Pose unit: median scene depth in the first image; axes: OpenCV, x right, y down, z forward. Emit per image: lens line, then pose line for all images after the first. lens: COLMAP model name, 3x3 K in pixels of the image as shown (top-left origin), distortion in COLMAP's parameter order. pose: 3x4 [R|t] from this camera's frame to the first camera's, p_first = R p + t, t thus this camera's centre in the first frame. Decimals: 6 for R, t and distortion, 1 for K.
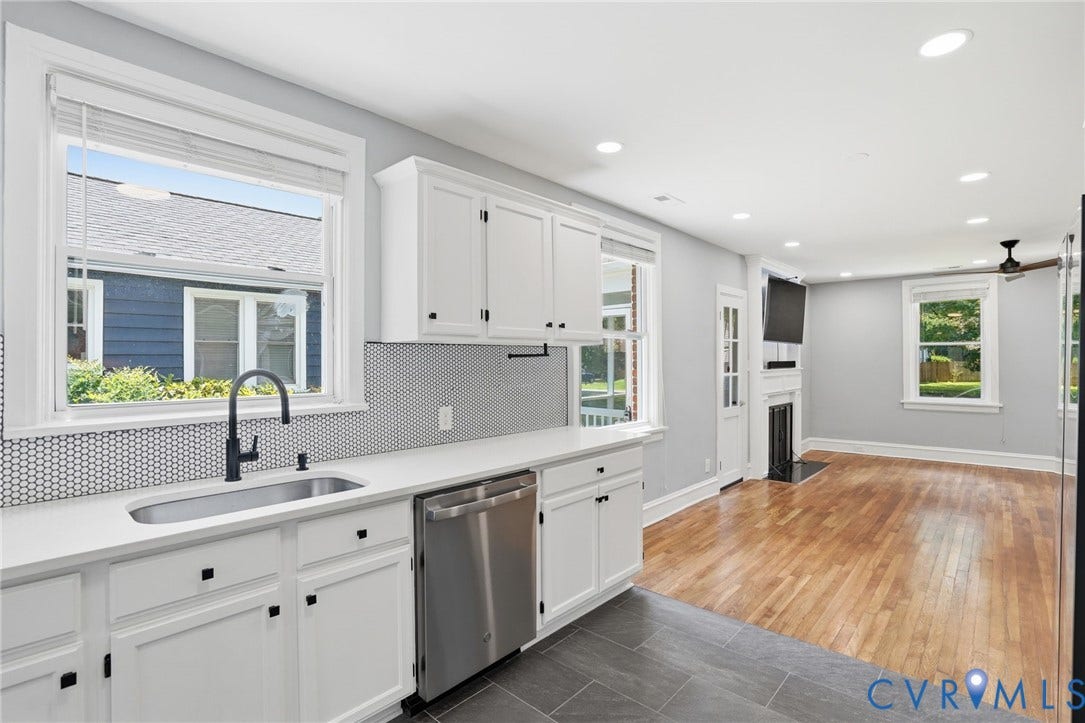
lens RADIAL K [[523.6, 0, 539.9], [0, 523.6, 357.3], [0, 0, 1]] dist [-0.067942, 0.032093]
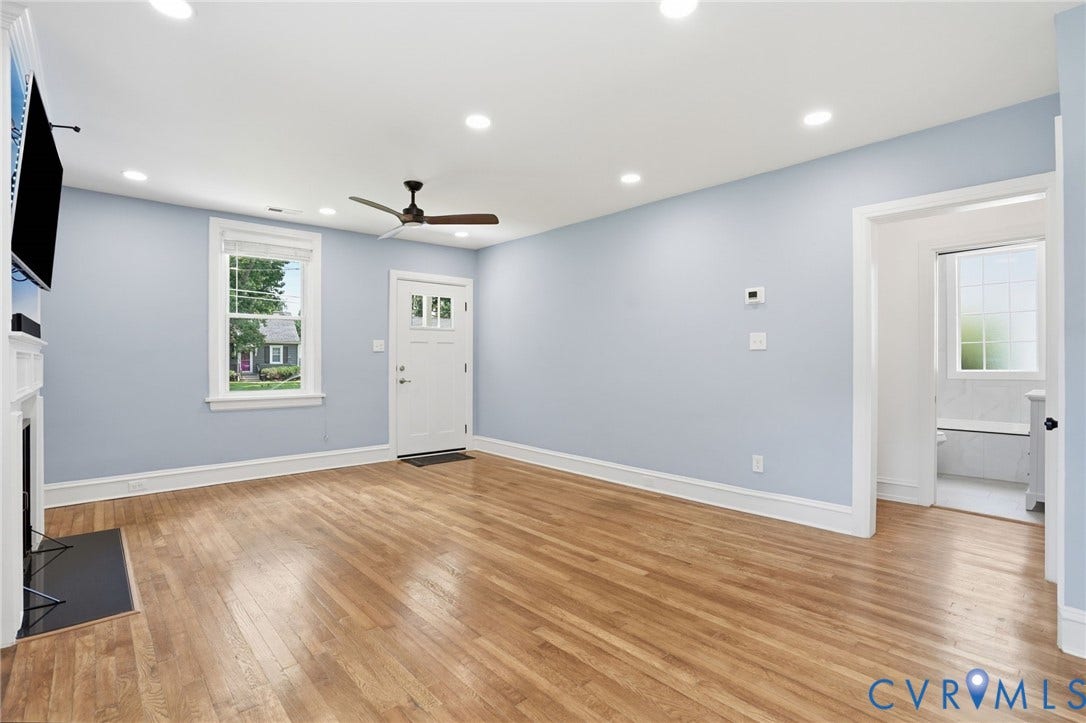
lens RADIAL K [[515.1, 0, 543.0], [0, 515.1, 361.5], [0, 0, 1]] dist [-0.065791, 0.025524]
pose [[0.098281, 0.002075, 0.995157, 0.225479], [-0.003581, 0.999992, -0.001732, 0.075605], [-0.995152, -0.003394, 0.098288, 1.049217]]
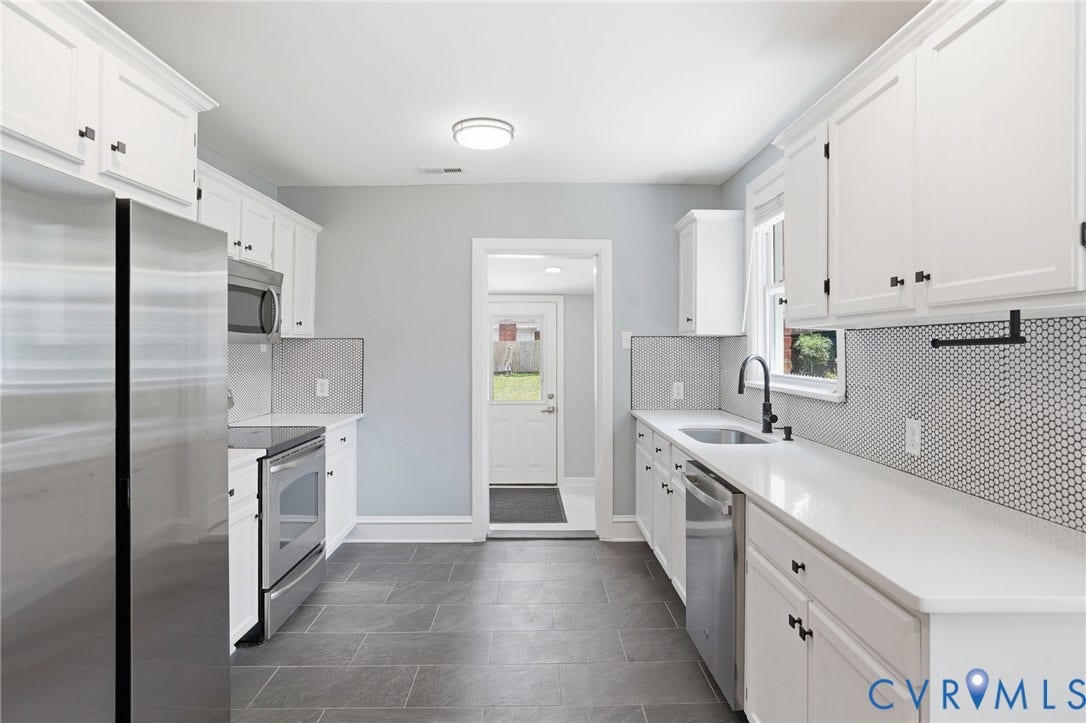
lens RADIAL K [[589.0, 0, 543.3], [0, 589.0, 345.2], [0, 0, 1]] dist [-0.035559, 0.001017]
pose [[-0.726613, -0.000891, -0.687046, 0.557060], [0.002362, 0.999990, -0.003795, 0.000691], [0.687043, -0.004380, -0.726604, 1.004305]]
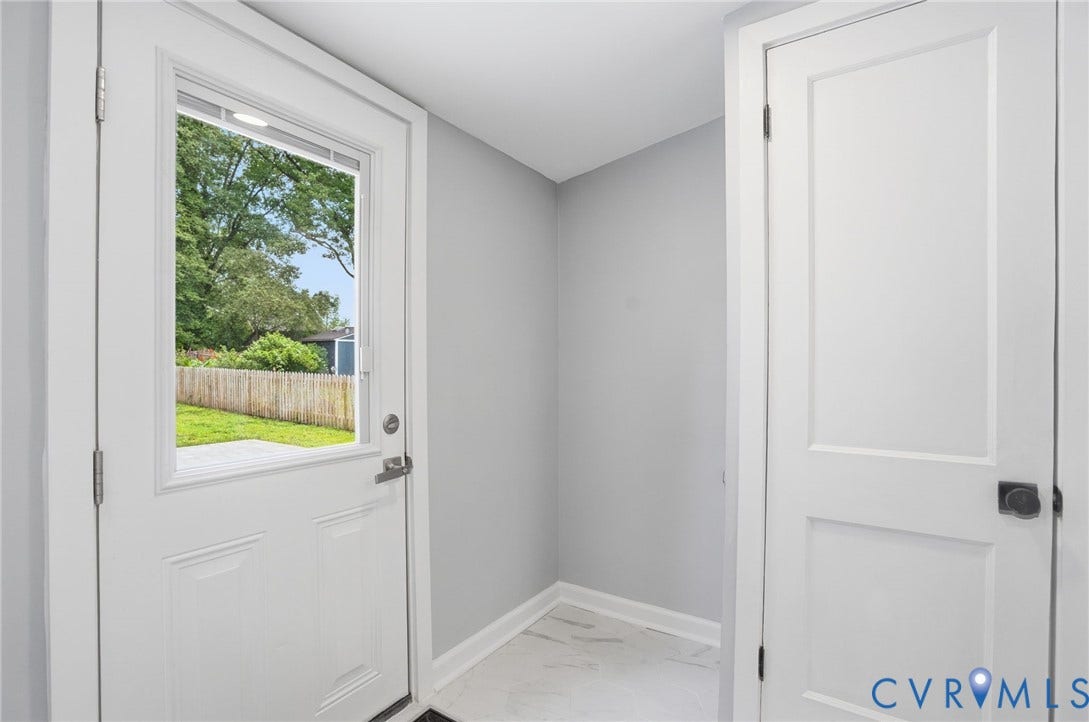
lens RADIAL K [[505.6, 0, 544.5], [0, 505.6, 361.0], [0, 0, 1]] dist [0.000046, -0.000016]
pose [[0.157222, 0.001832, -0.987562, -0.238043], [0.000395, 0.999998, 0.001918, 0.093711], [0.987563, -0.000692, 0.157221, -0.270087]]
